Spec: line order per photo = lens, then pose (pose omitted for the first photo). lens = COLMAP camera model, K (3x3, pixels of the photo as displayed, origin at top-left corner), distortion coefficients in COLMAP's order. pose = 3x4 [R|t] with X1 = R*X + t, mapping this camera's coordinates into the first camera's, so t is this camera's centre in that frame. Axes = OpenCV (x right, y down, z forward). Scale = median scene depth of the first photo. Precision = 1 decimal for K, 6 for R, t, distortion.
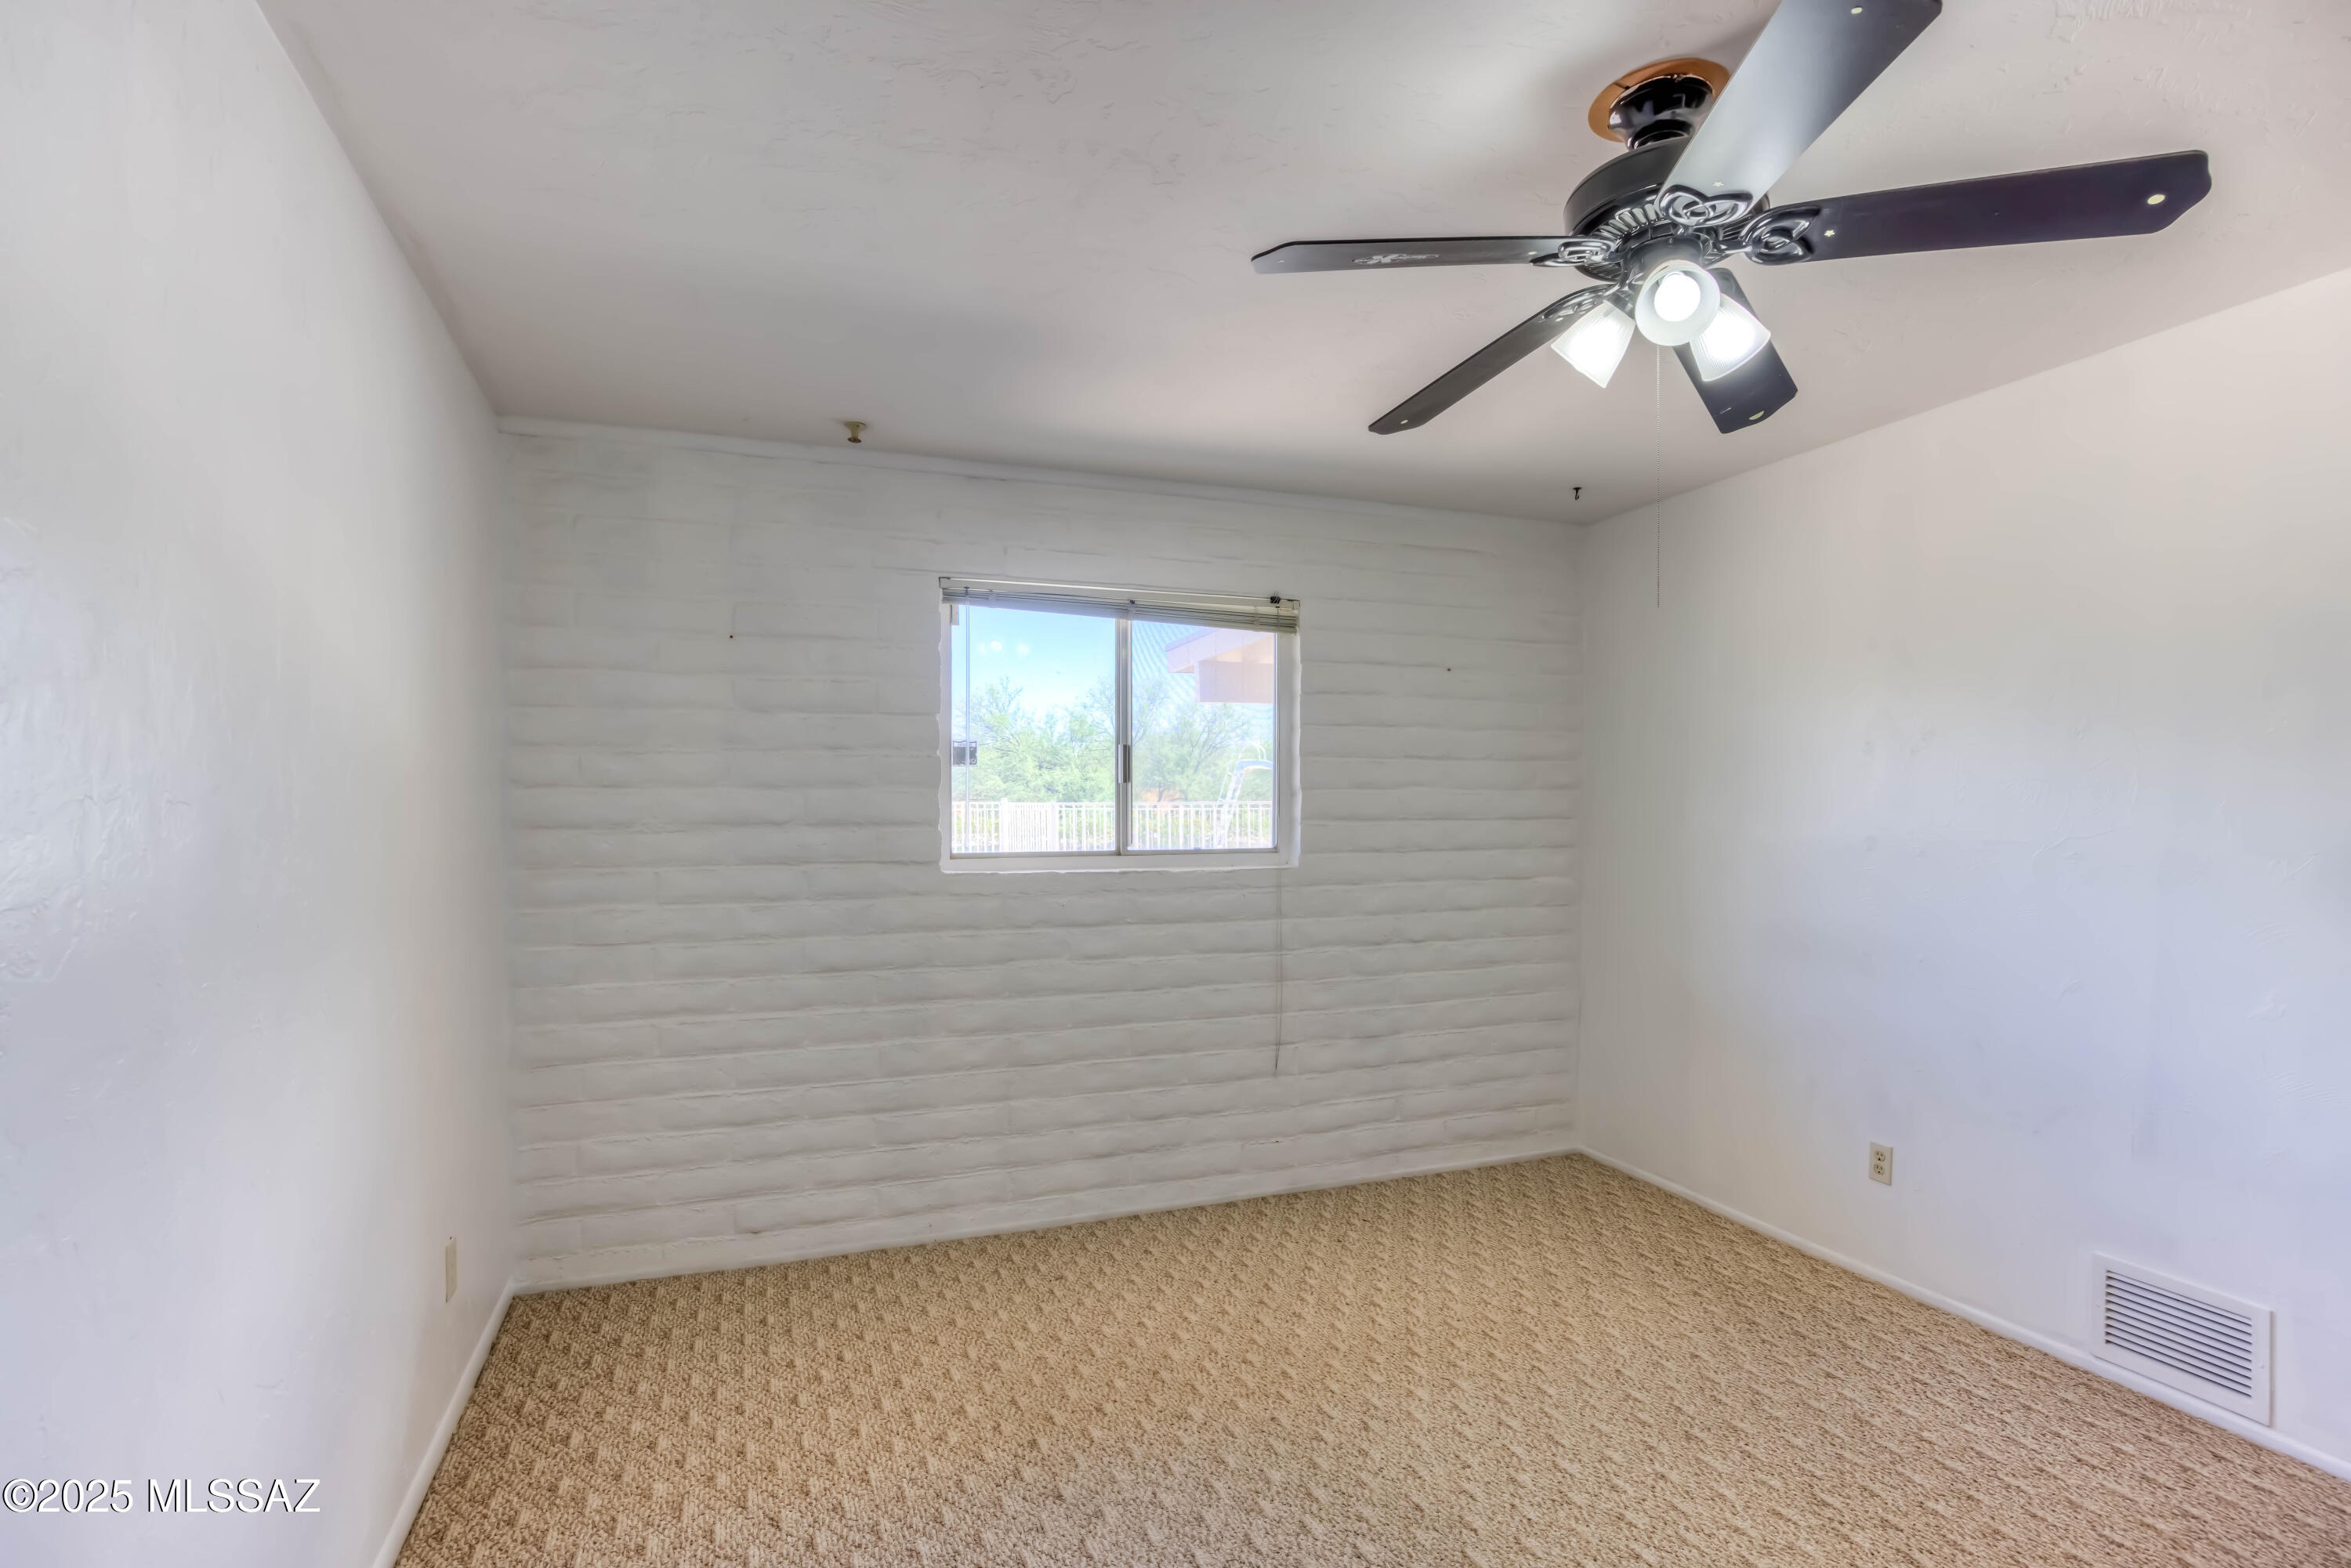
lens RADIAL K [[1155.2, 0, 1172.0], [0, 1155.2, 798.7], [0, 0, 1]] dist [0.003738, 0.001178]
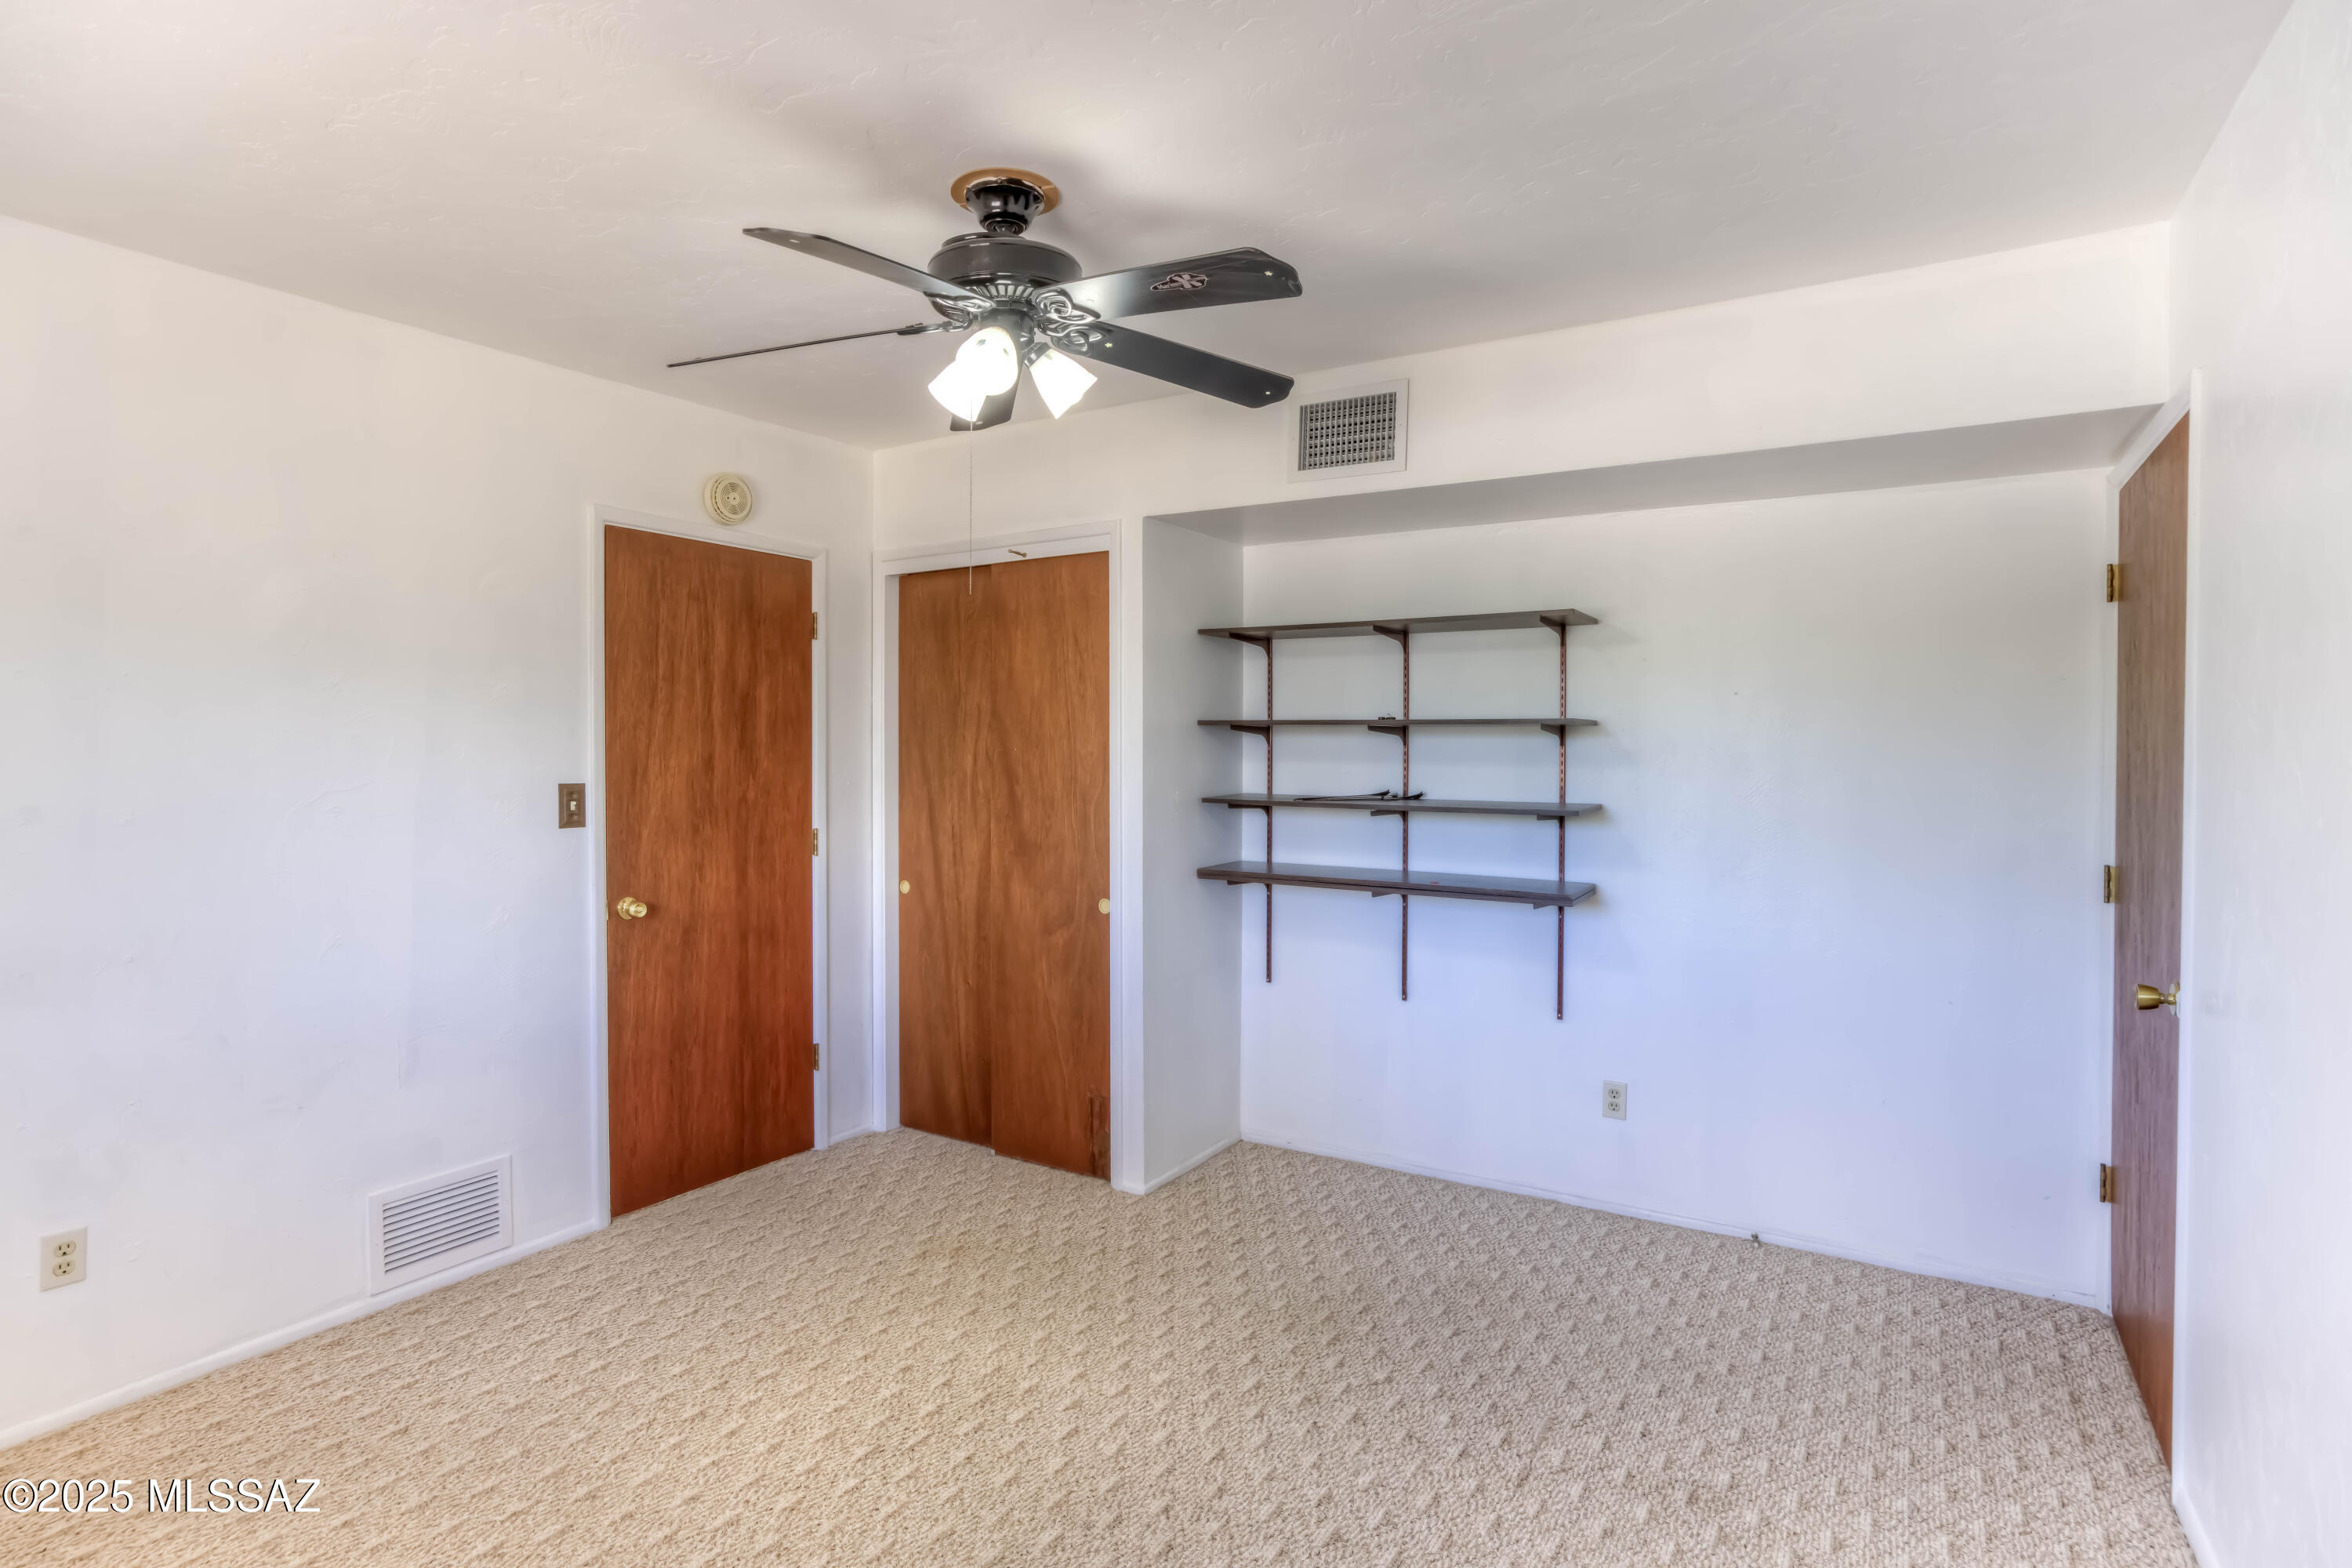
lens RADIAL K [[1155.8, 0, 1172.4], [0, 1155.8, 766.5], [0, 0, 1]] dist [0.003738, 0.001178]
pose [[-0.602999, -0.013125, 0.797634, -0.473714], [-0.009356, 0.999912, 0.009380, -0.005634], [-0.797687, -0.001807, -0.603069, 1.118881]]
